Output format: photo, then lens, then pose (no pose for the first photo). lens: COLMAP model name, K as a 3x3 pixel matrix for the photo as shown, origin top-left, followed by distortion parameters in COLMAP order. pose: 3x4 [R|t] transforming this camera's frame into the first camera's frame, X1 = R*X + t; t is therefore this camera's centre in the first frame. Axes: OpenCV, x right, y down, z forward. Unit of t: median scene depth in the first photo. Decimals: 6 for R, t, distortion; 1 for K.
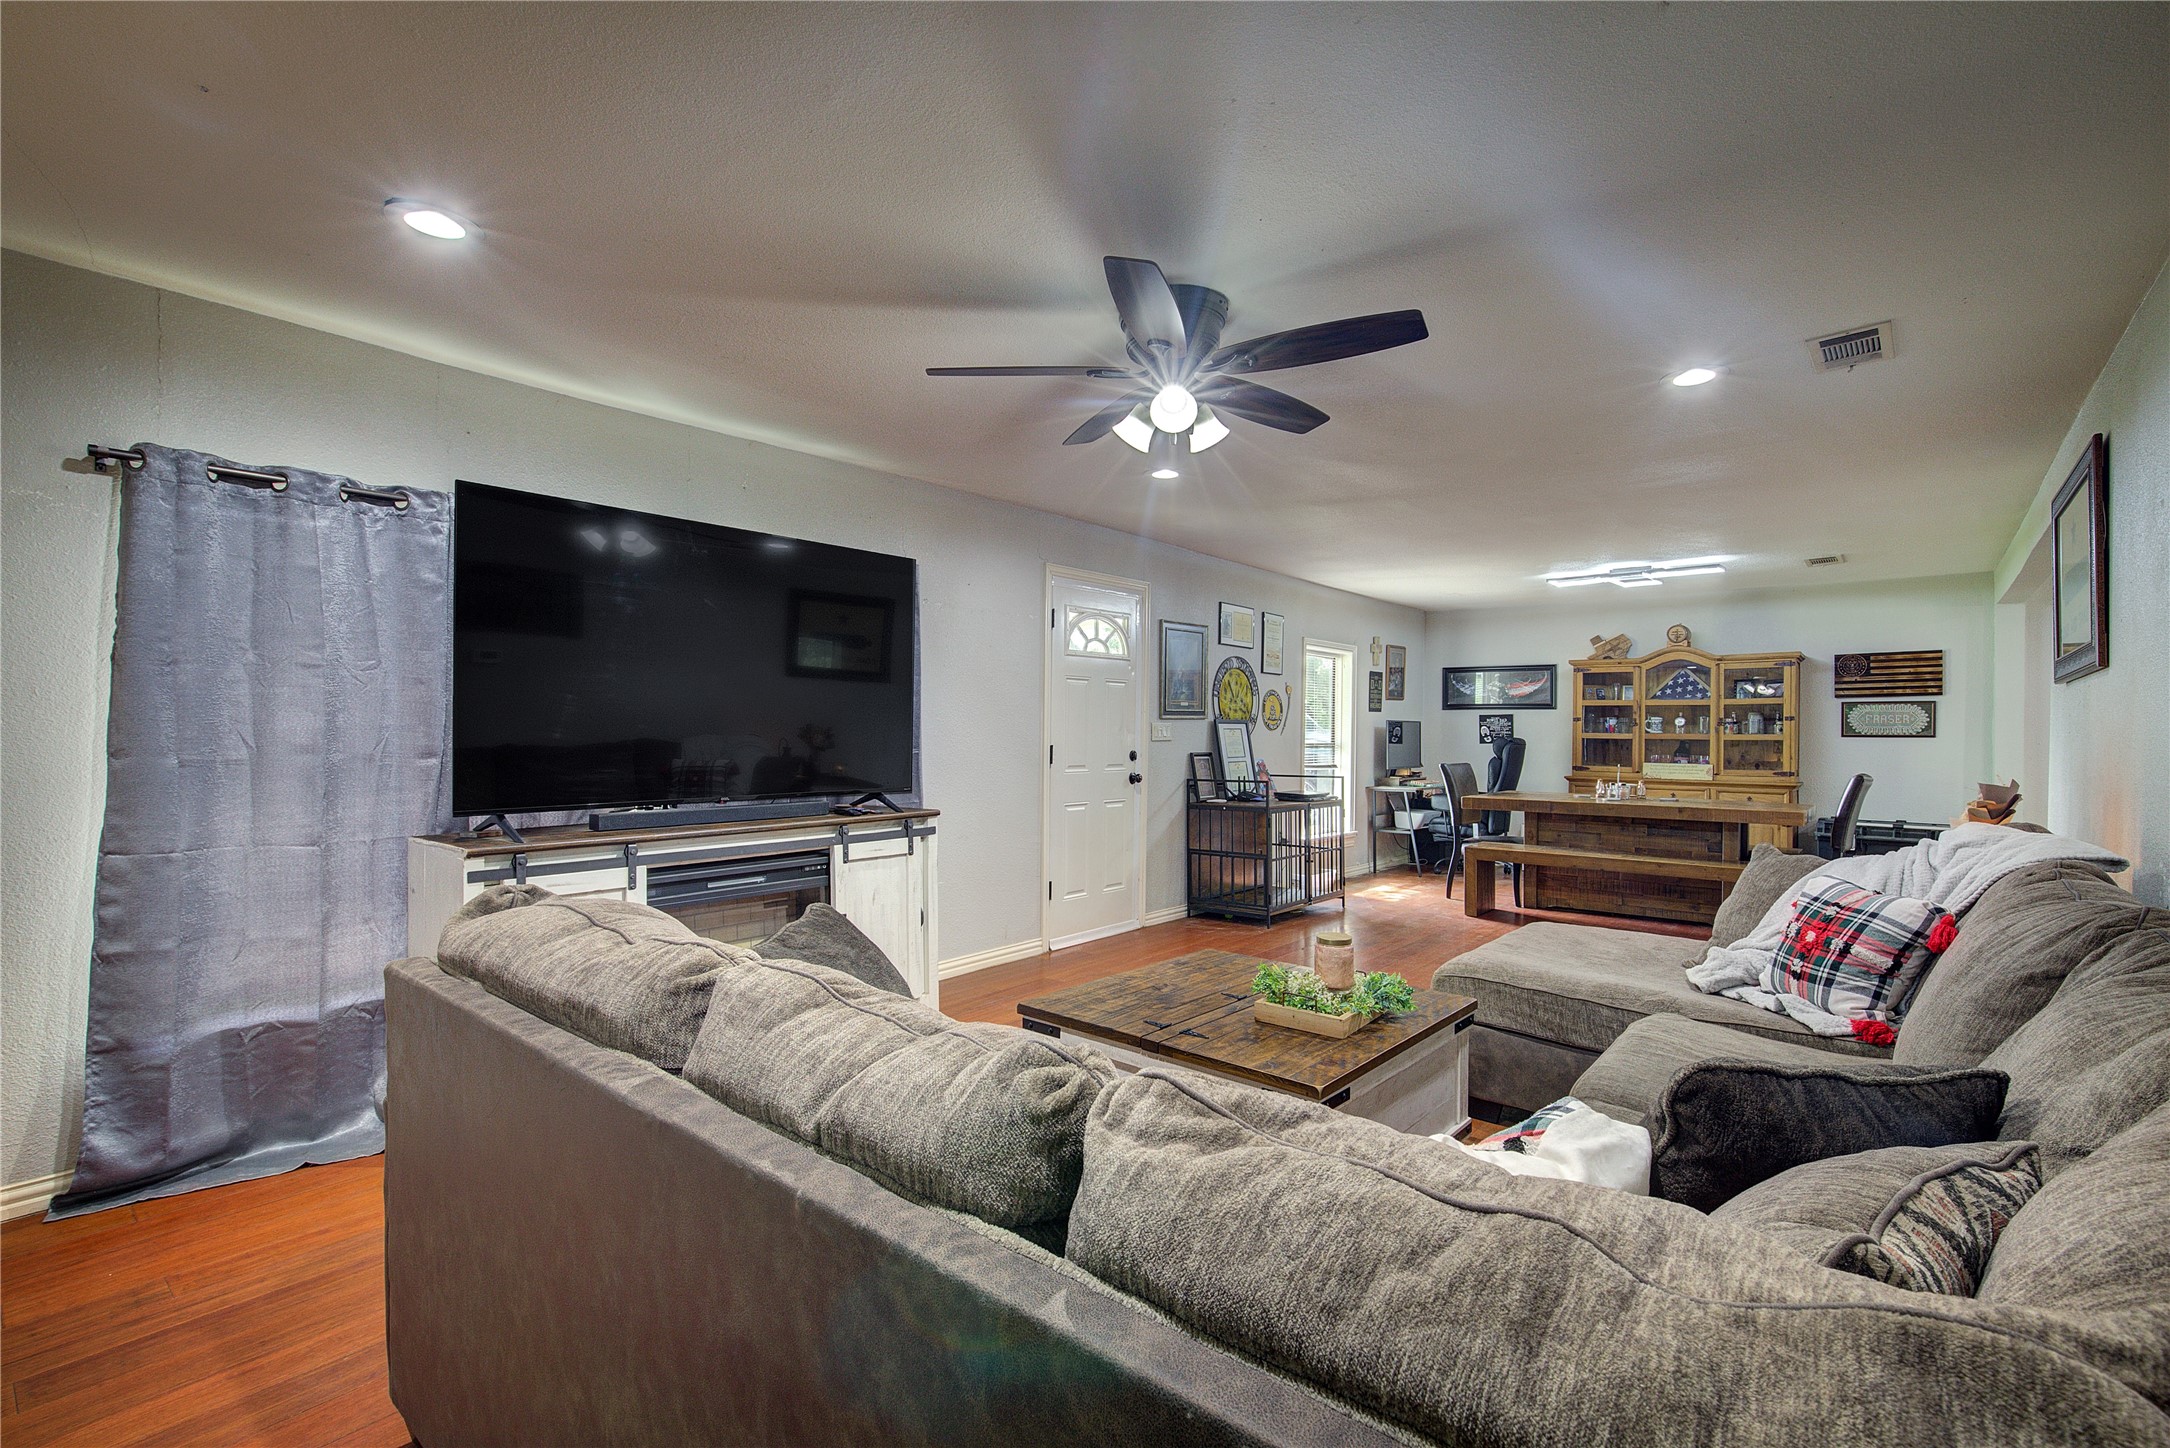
lens RADIAL K [[979.6, 0, 1103.3], [0, 979.6, 733.6], [0, 0, 1]] dist [-0.000488, -0.000078]
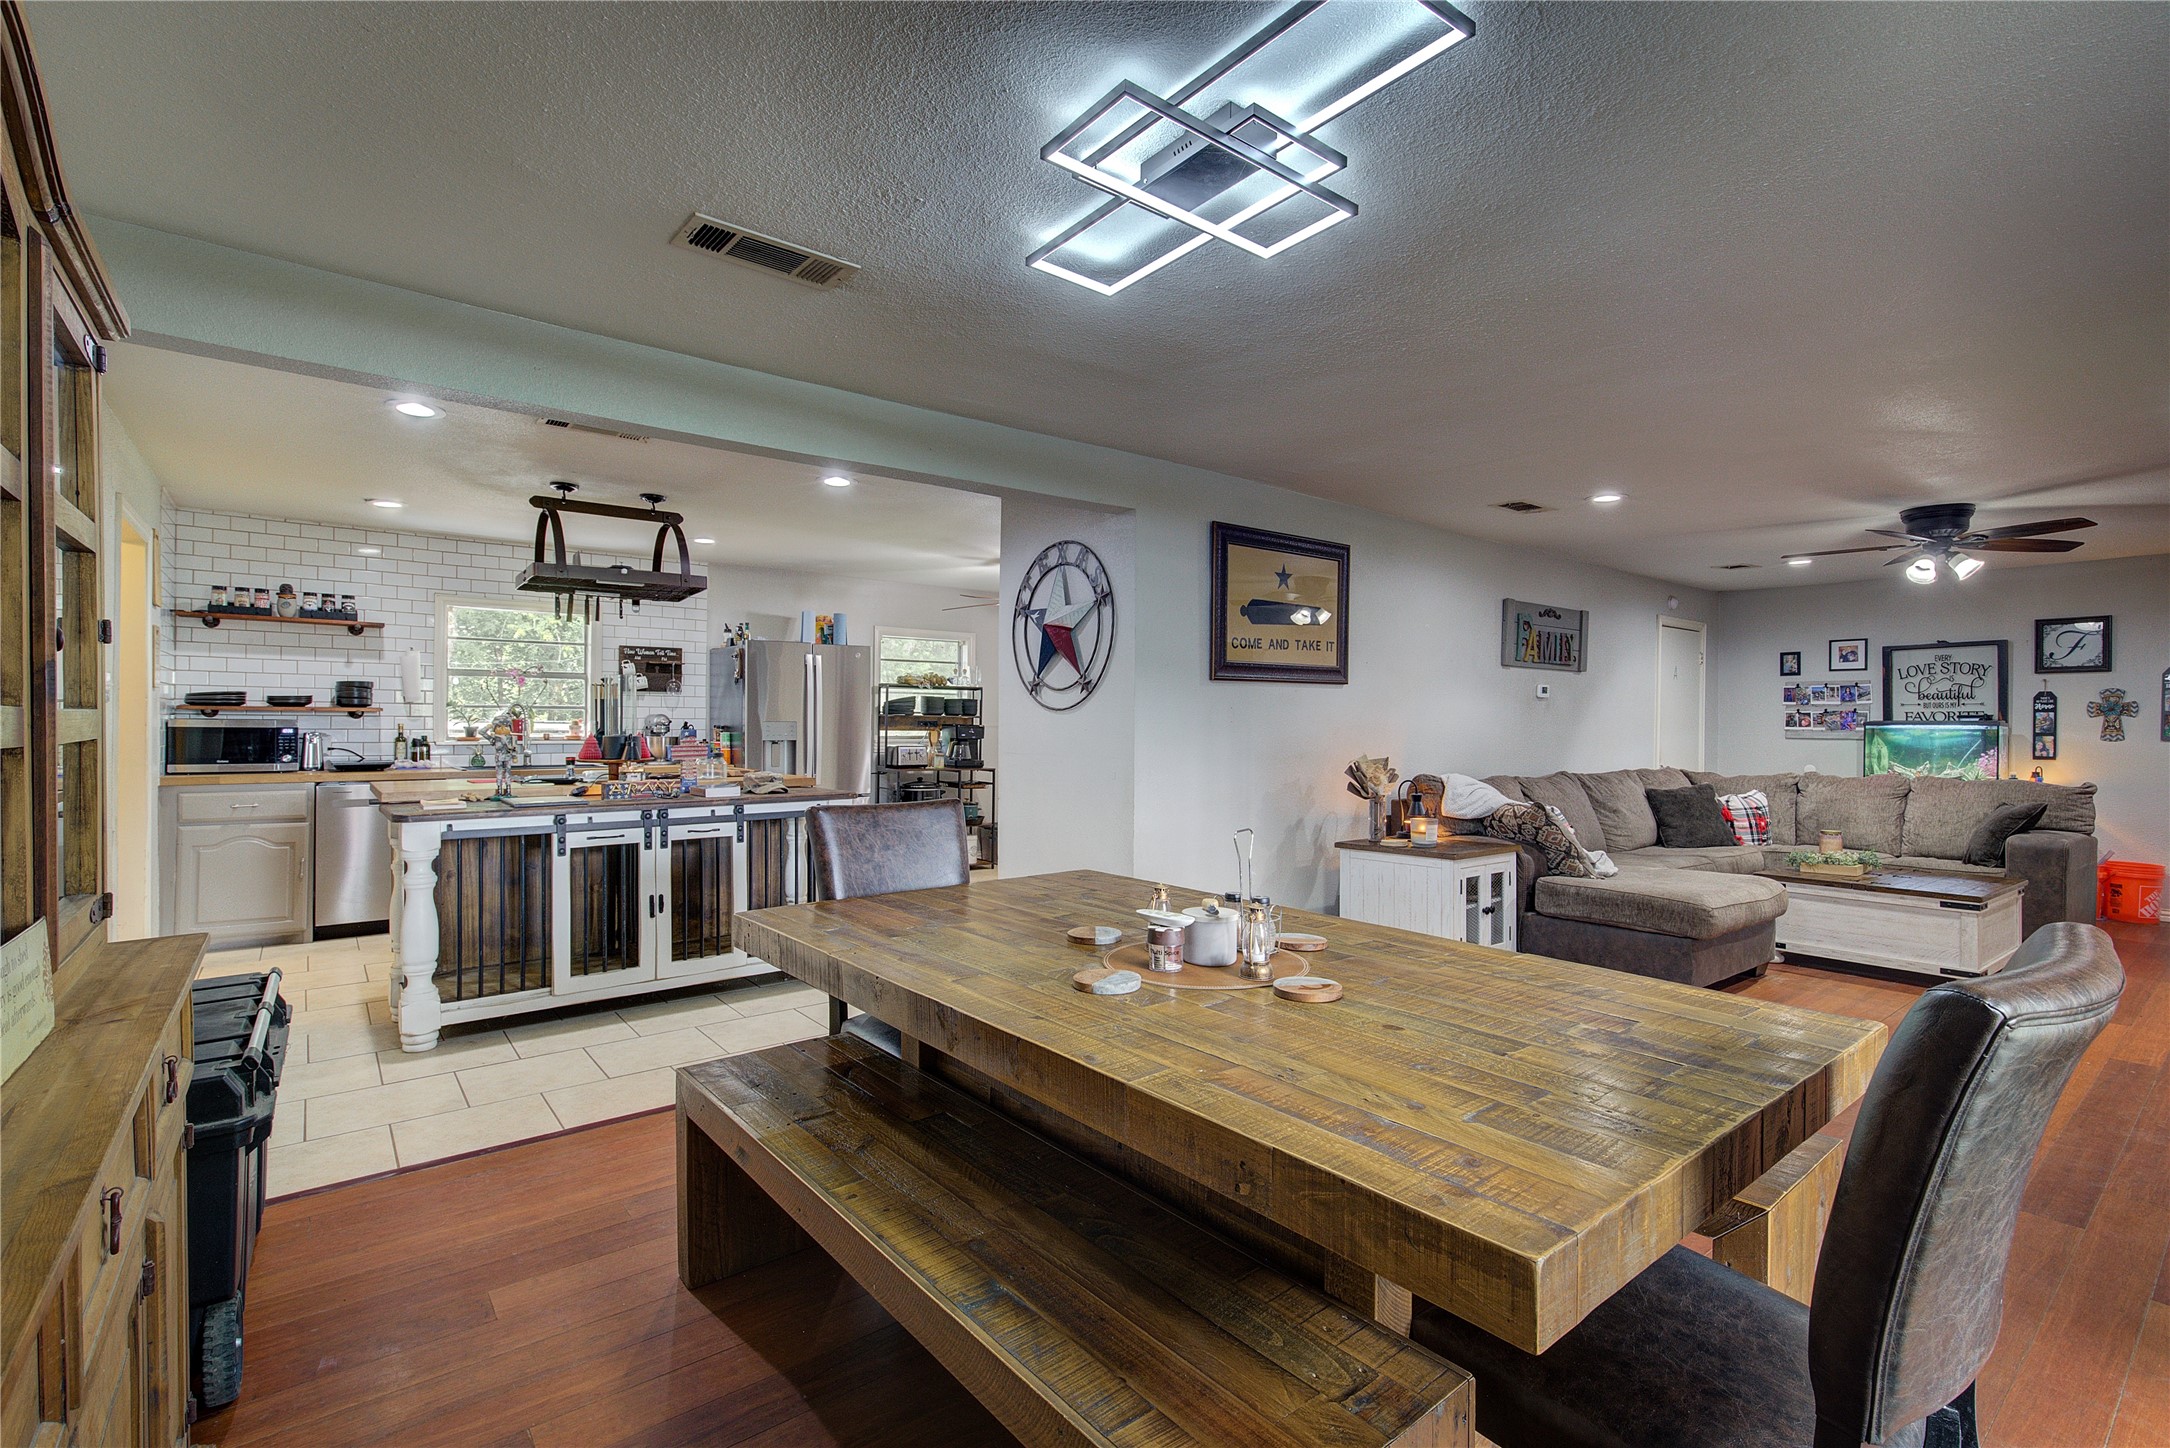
lens RADIAL K [[991.9, 0, 1092.9], [0, 991.9, 727.0], [0, 0, 1]] dist [-0.003436, 0.000519]
pose [[-0.978601, -0.015611, 0.205172, 0.482929], [-0.014389, 0.999869, 0.007443, -0.000635], [-0.205261, 0.004332, -0.978698, 1.216536]]
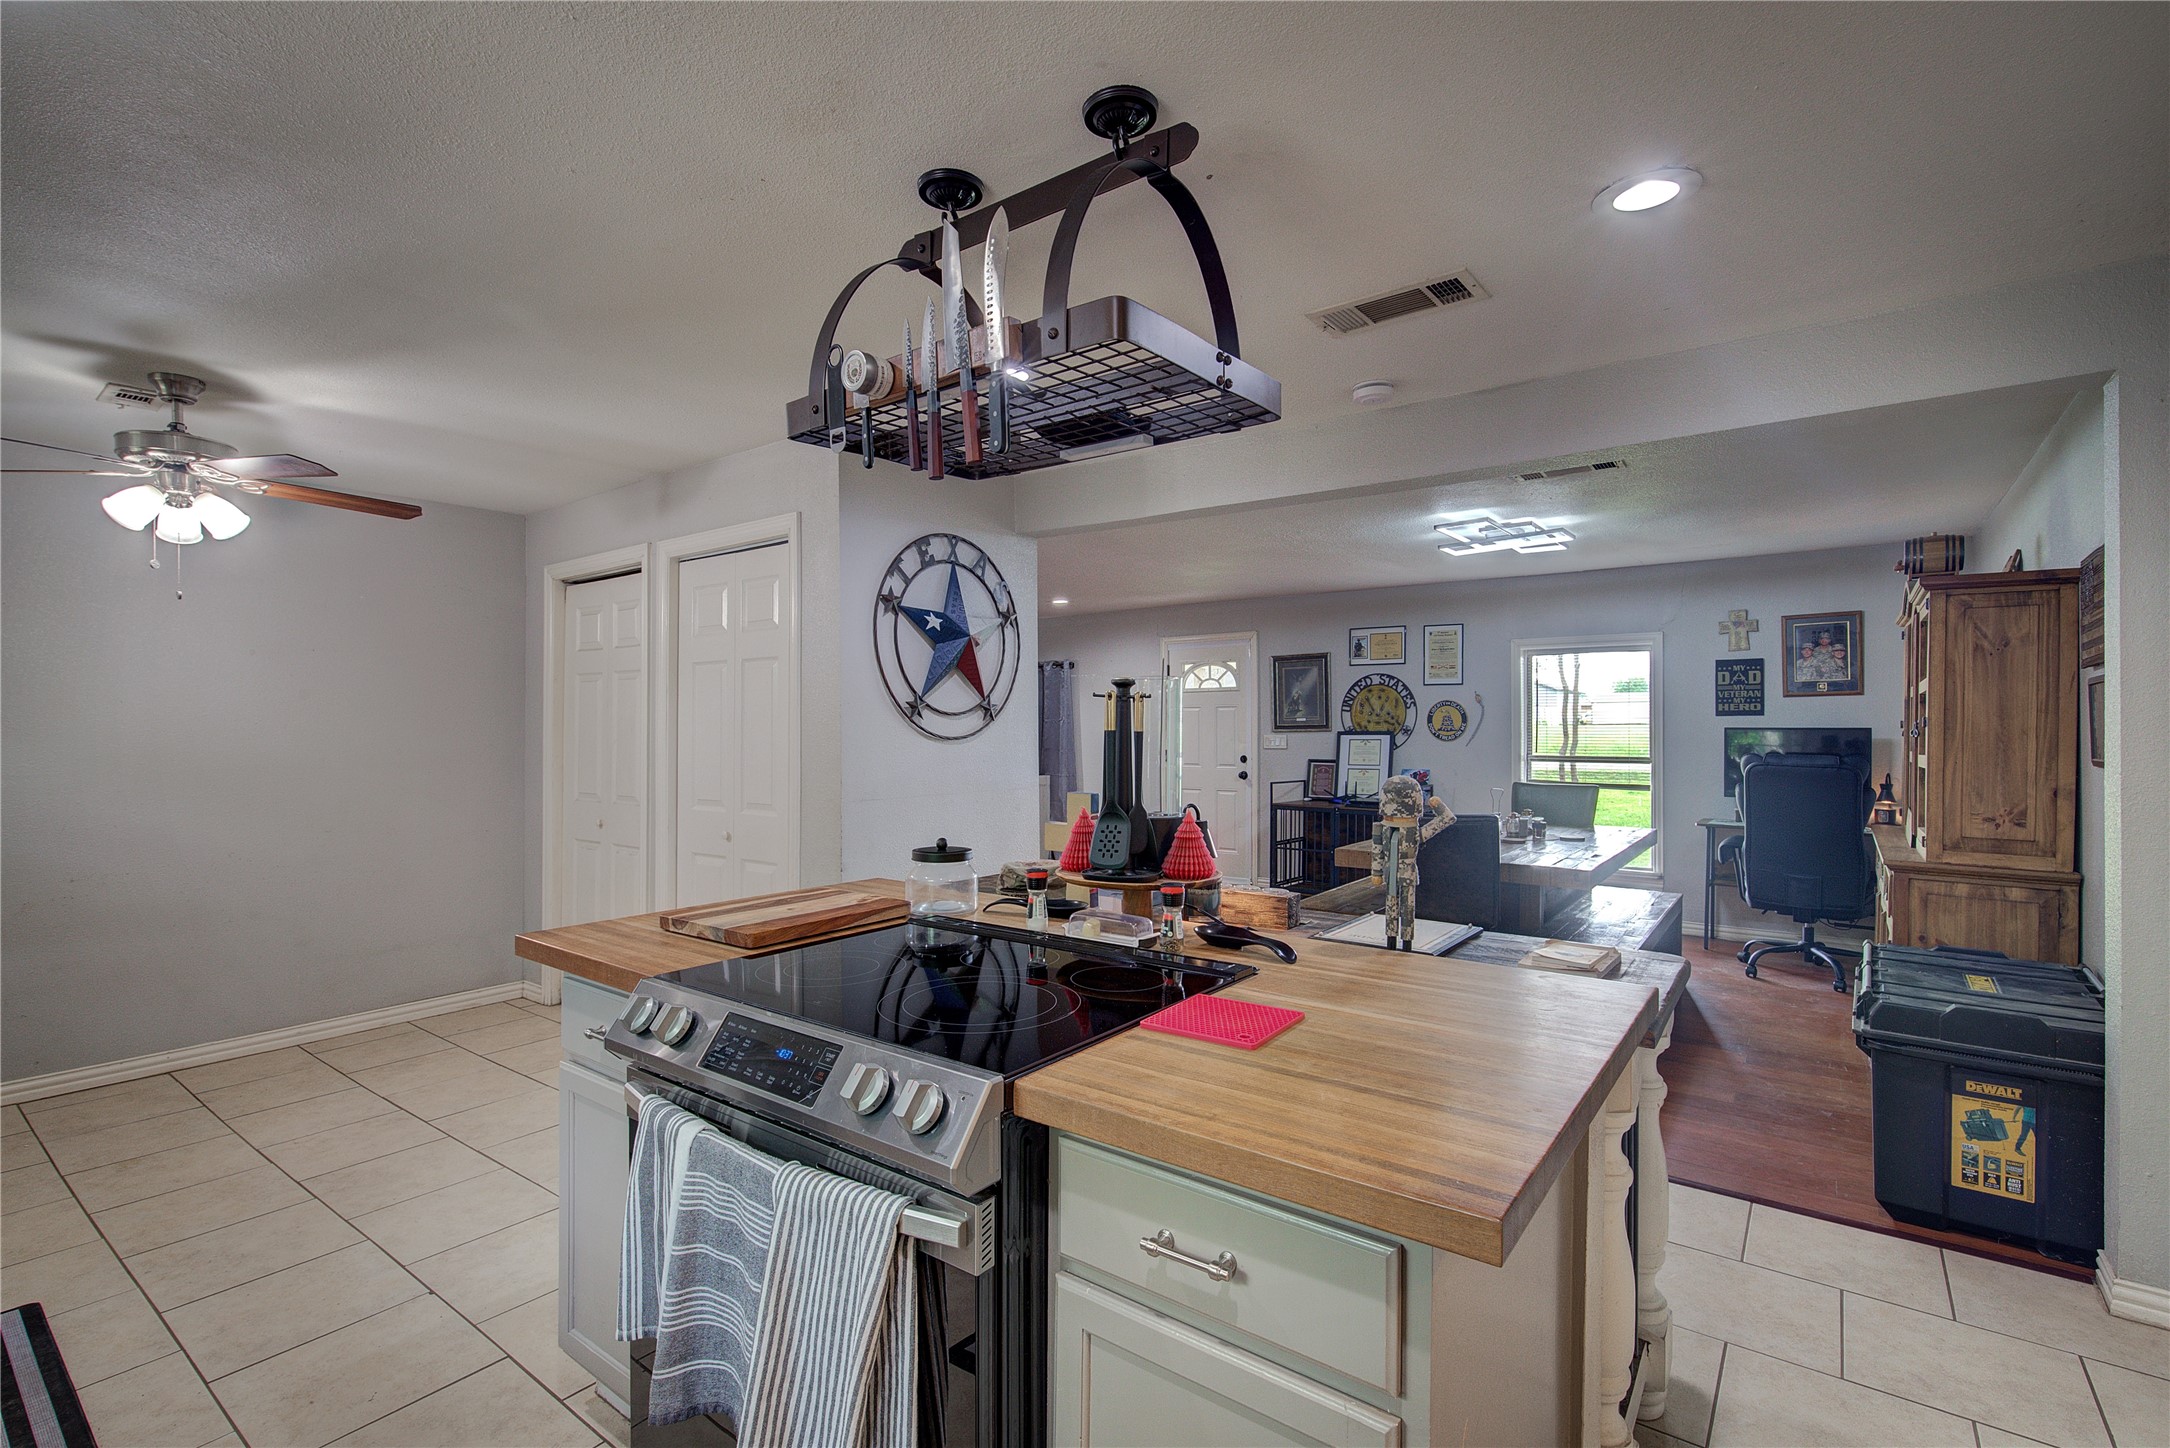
lens RADIAL K [[994.0, 0, 1072.1], [0, 994.0, 724.3], [0, 0, 1]] dist [-0.000356, 0.000002]
pose [[0.026527, -0.010992, -0.999588, 1.210489], [-0.001915, 0.999937, -0.011046, -0.008741], [0.999646, 0.002207, 0.026504, 0.608950]]
